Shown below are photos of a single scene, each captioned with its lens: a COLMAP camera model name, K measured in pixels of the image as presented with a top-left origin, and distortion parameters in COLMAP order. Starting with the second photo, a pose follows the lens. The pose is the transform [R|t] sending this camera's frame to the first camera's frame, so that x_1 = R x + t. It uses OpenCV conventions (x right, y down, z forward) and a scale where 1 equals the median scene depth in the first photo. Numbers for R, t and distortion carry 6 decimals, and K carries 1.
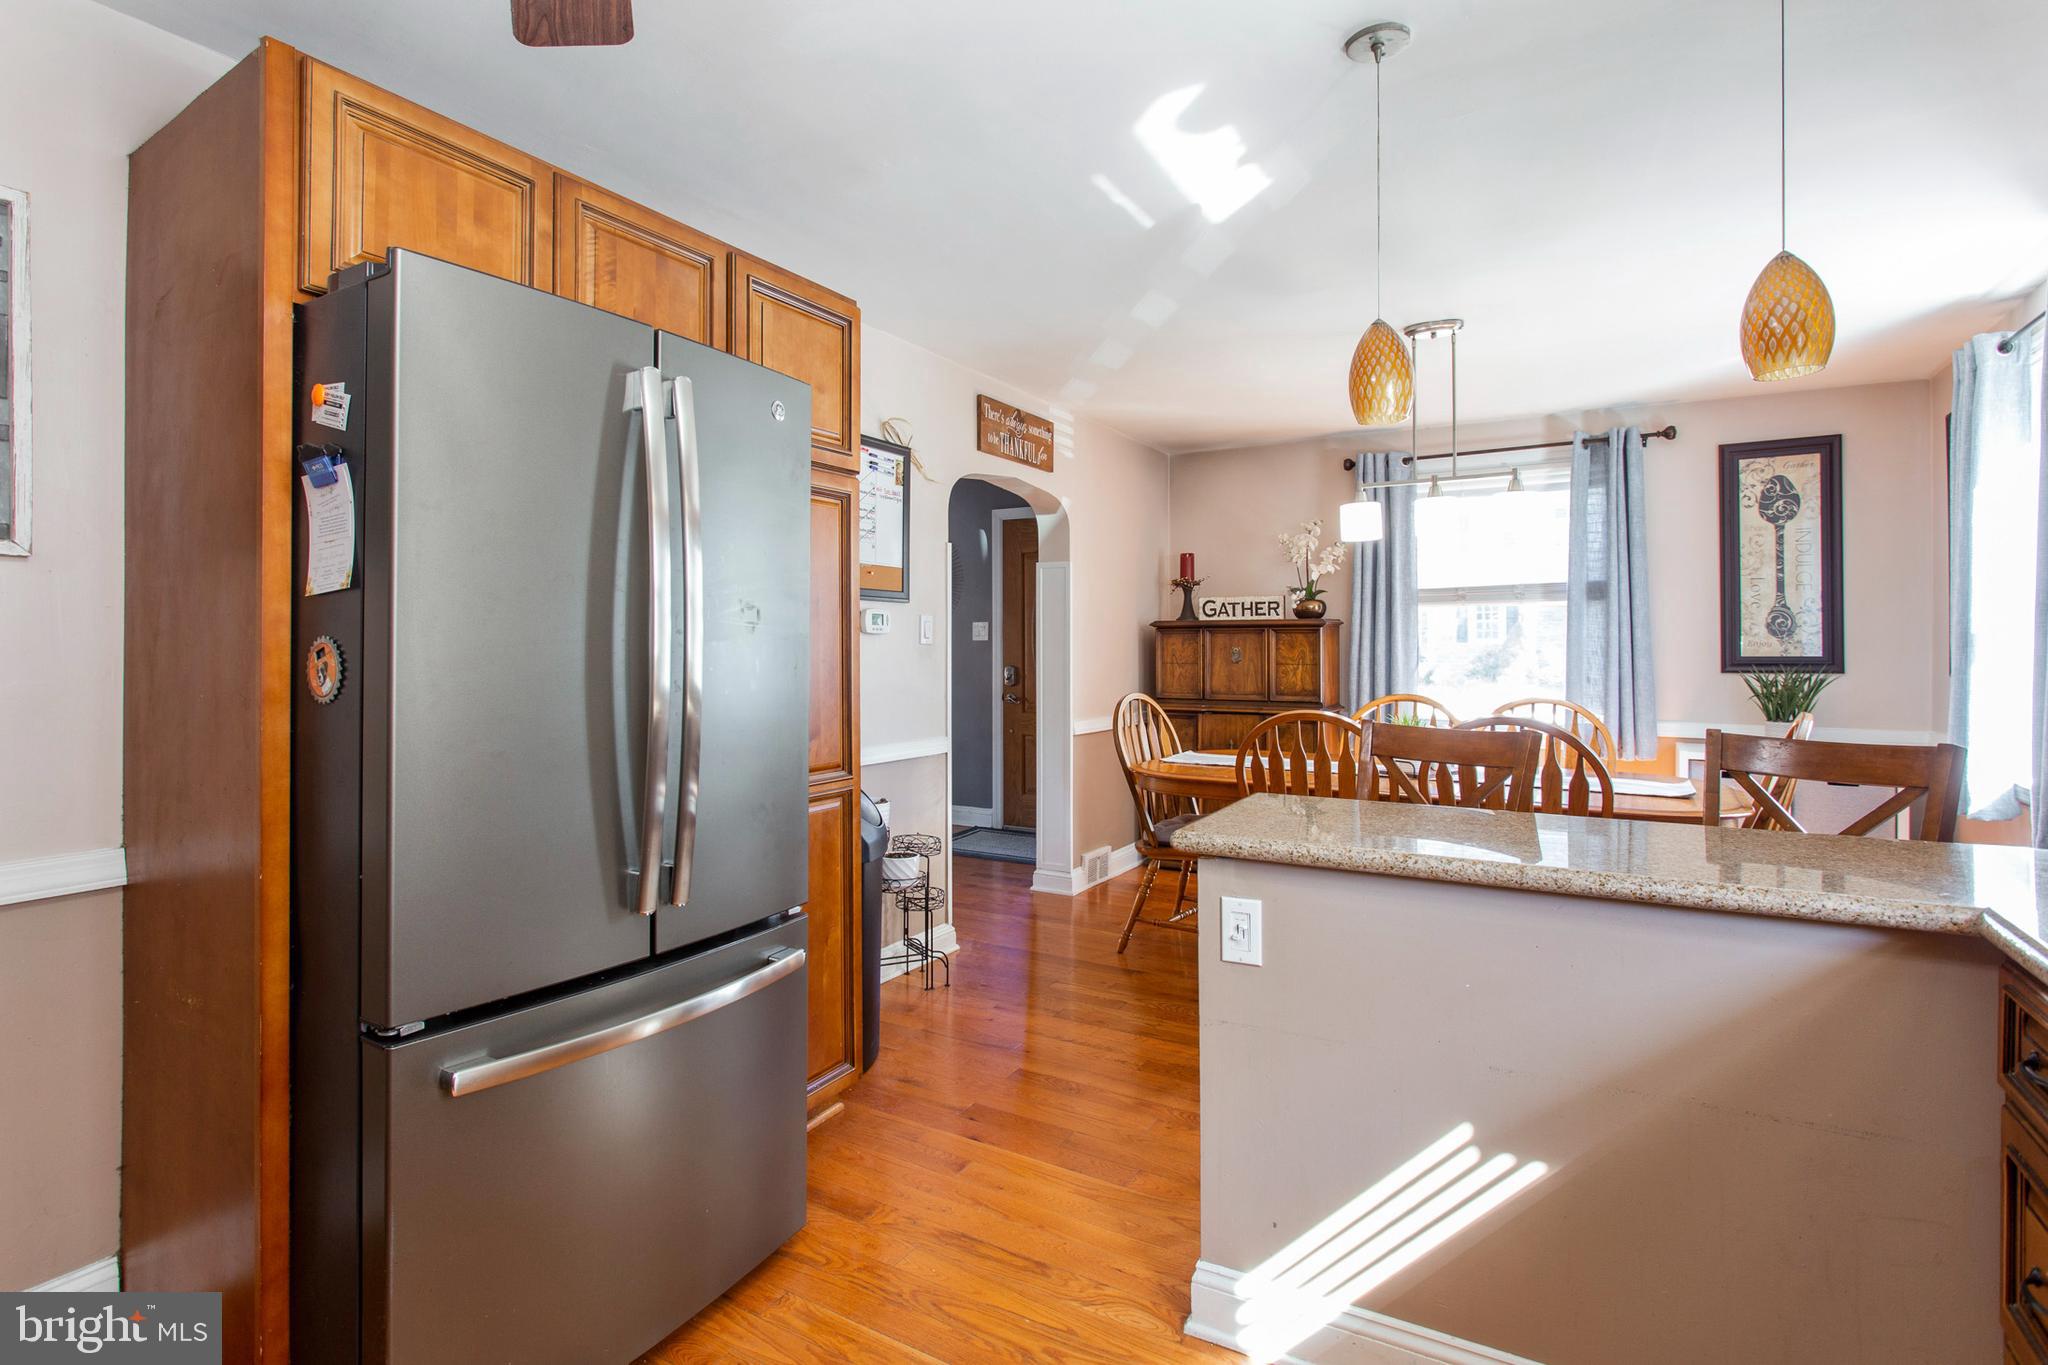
lens RADIAL K [[993.9, 0, 1014.4], [0, 993.9, 661.8], [0, 0, 1]] dist [0.000001, 0.001403]
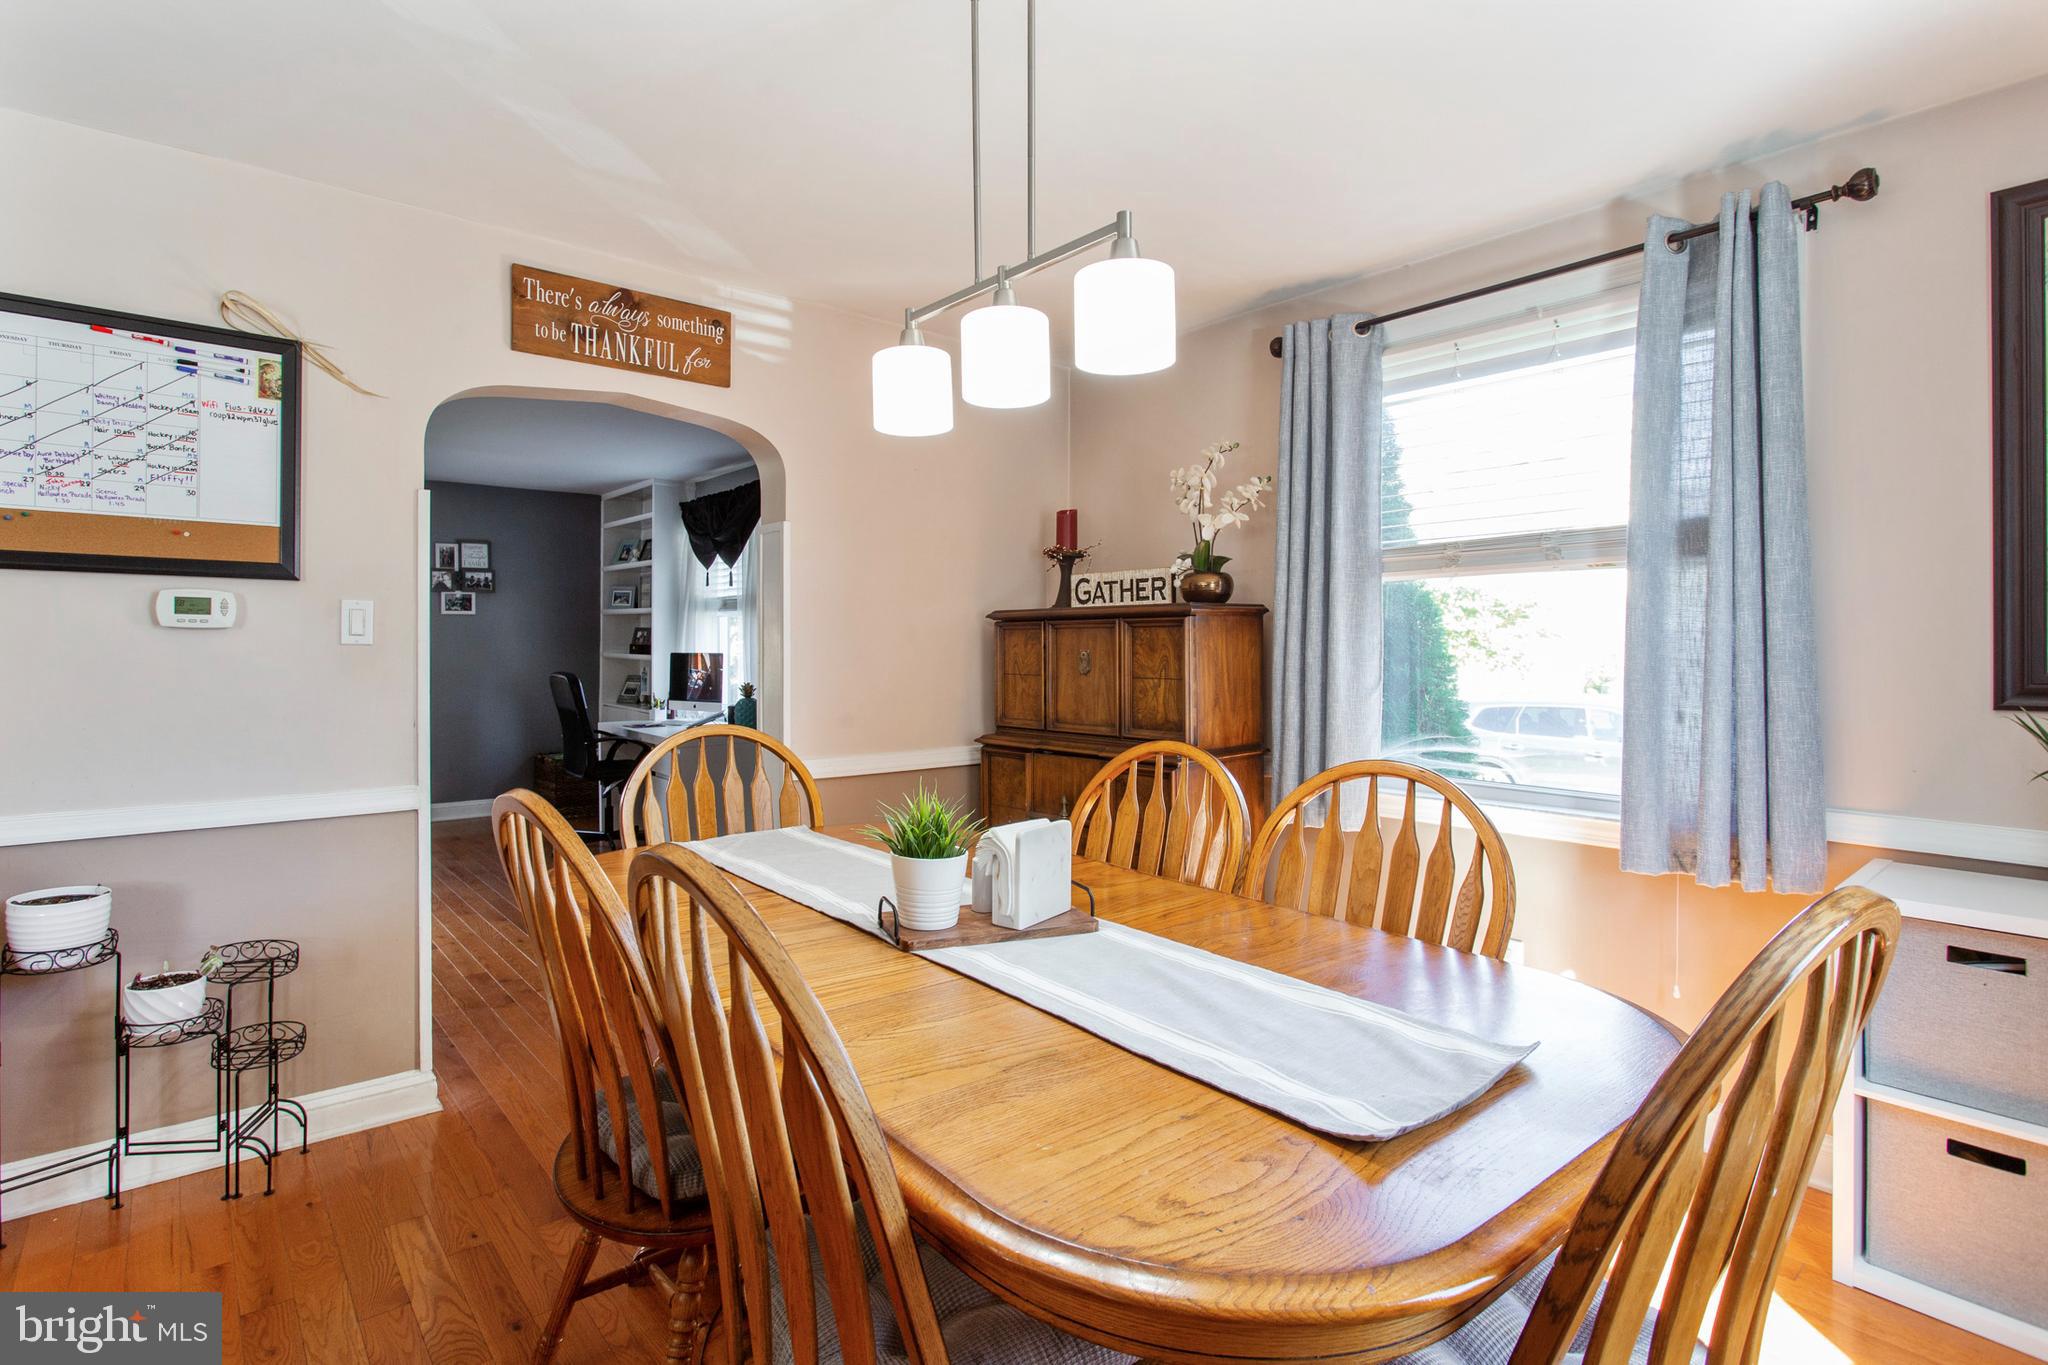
lens RADIAL K [[994.2, 0, 998.8], [0, 994.2, 668.3], [0, 0, 1]] dist [-0.005529, 0.001175]
pose [[0.945196, 0.007822, -0.326409, 0.414091], [-0.006263, 0.999963, 0.005825, -0.006856], [0.326443, -0.003462, 0.945211, 0.414341]]
